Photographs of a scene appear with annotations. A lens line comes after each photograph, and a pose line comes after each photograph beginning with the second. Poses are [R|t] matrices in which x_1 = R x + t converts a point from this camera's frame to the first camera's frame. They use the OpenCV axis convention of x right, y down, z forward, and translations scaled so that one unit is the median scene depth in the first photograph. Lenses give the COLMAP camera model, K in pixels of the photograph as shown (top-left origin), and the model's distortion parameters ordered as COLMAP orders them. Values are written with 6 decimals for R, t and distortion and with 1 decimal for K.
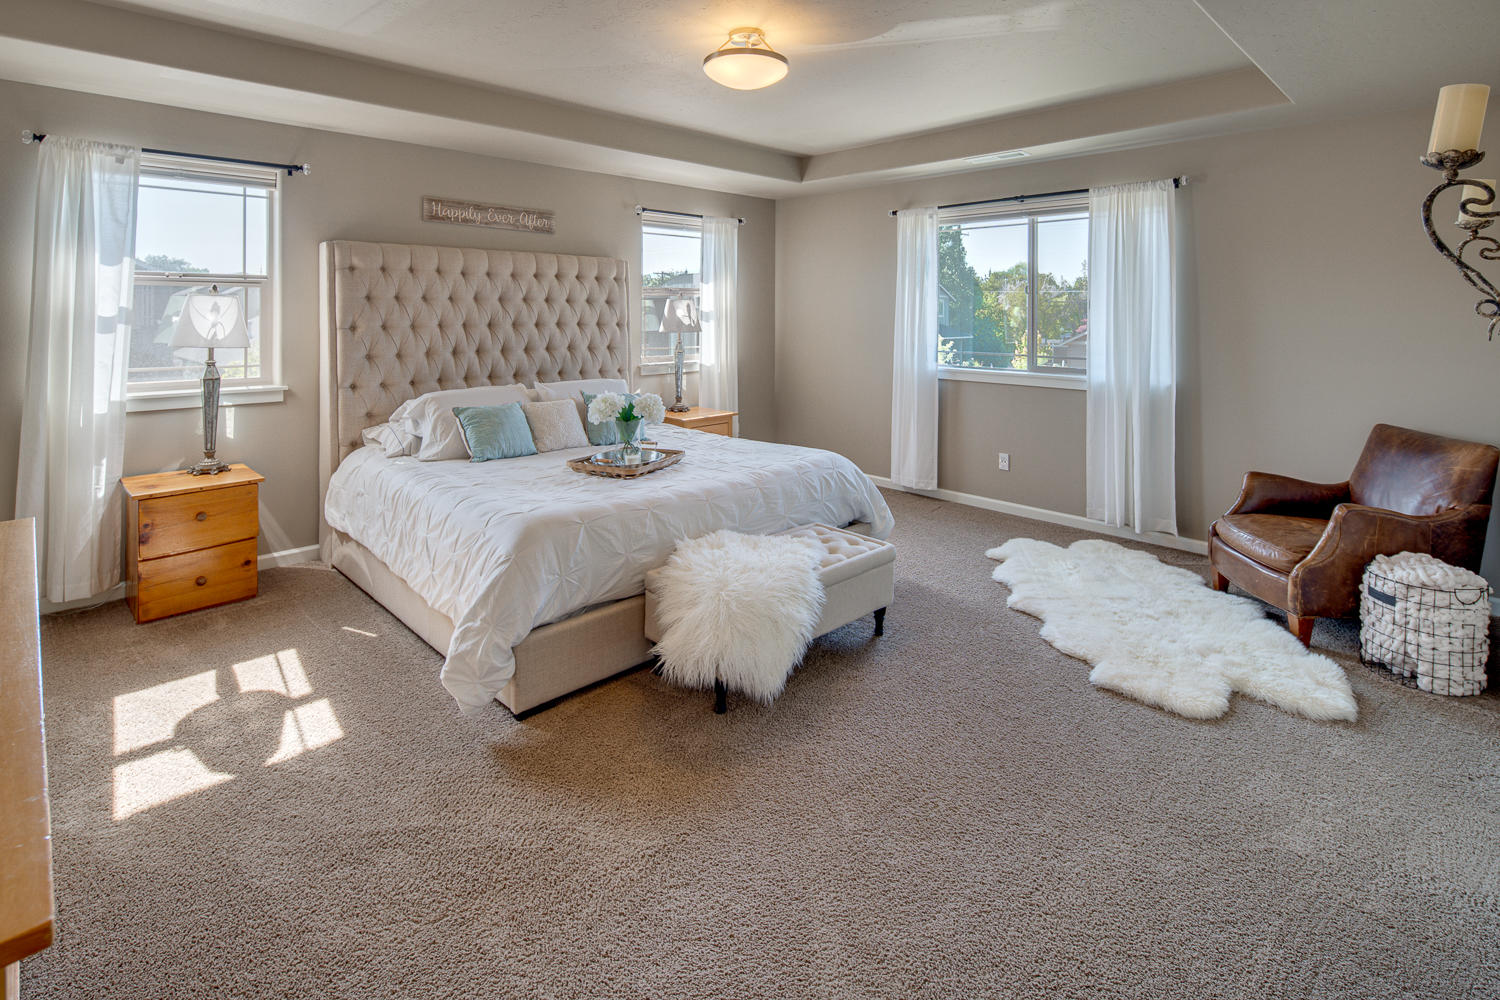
lens RADIAL K [[732.2, 0, 713.2], [0, 732.2, 302.7], [0, 0, 1]] dist [-0.000714, -0.000835]
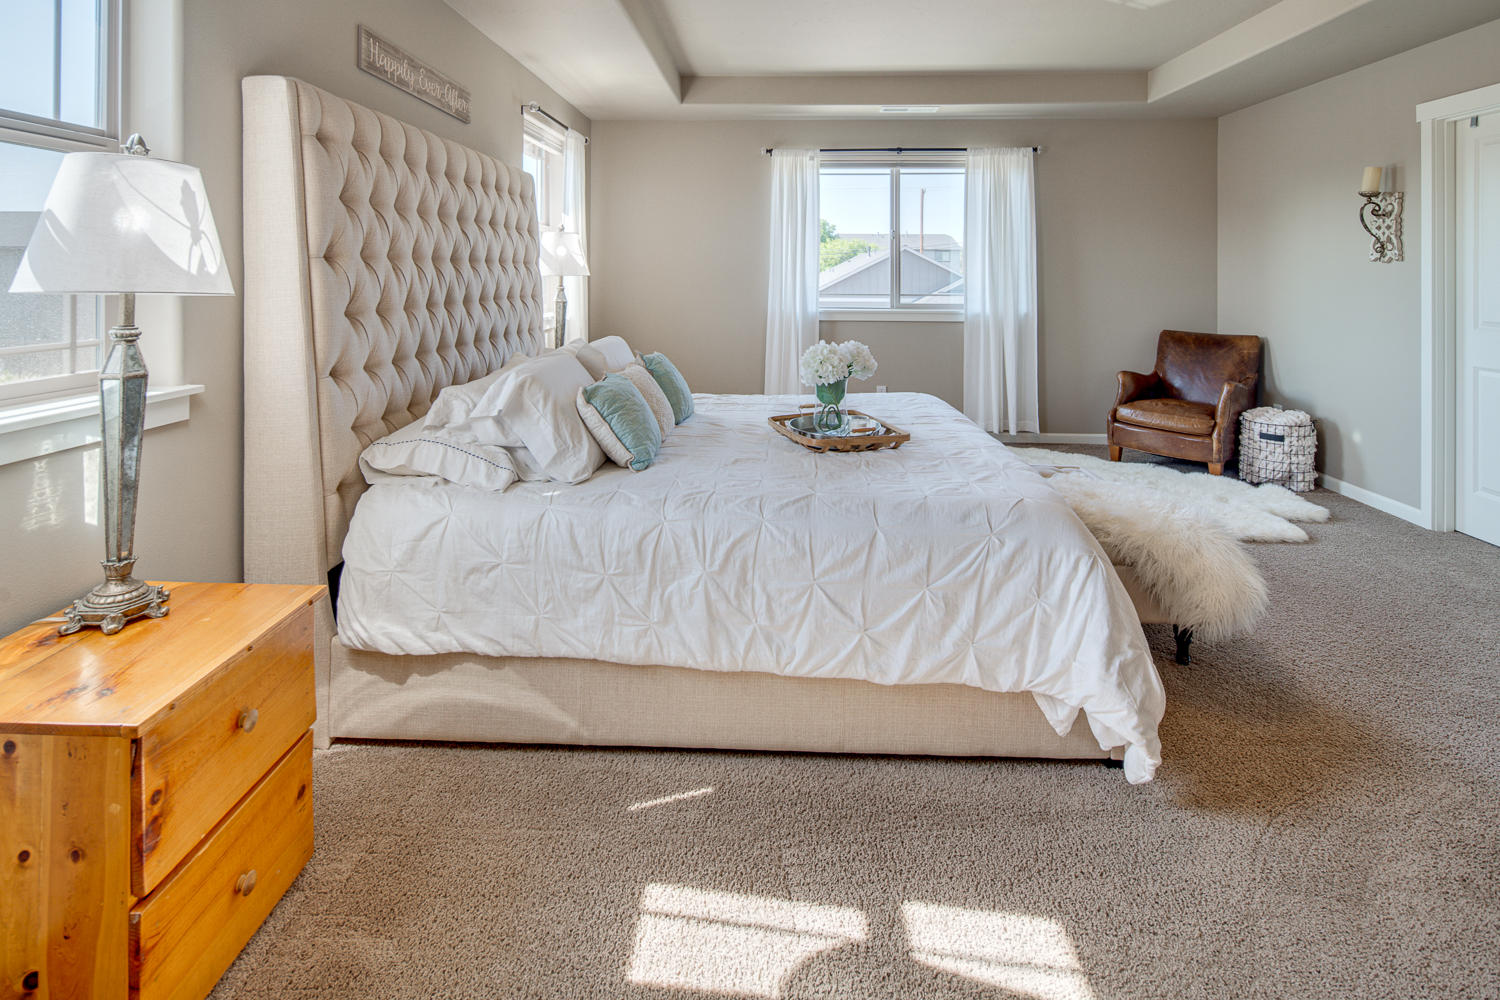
lens RADIAL K [[757.6, 0, 743.4], [0, 757.6, 262.6], [0, 0, 1]] dist [0.002326, -0.000184]
pose [[0.718214, 0.008341, 0.695772, -0.665206], [-0.011098, 0.999938, -0.000532, 0.035673], [-0.695734, -0.007339, 0.718262, 0.435966]]
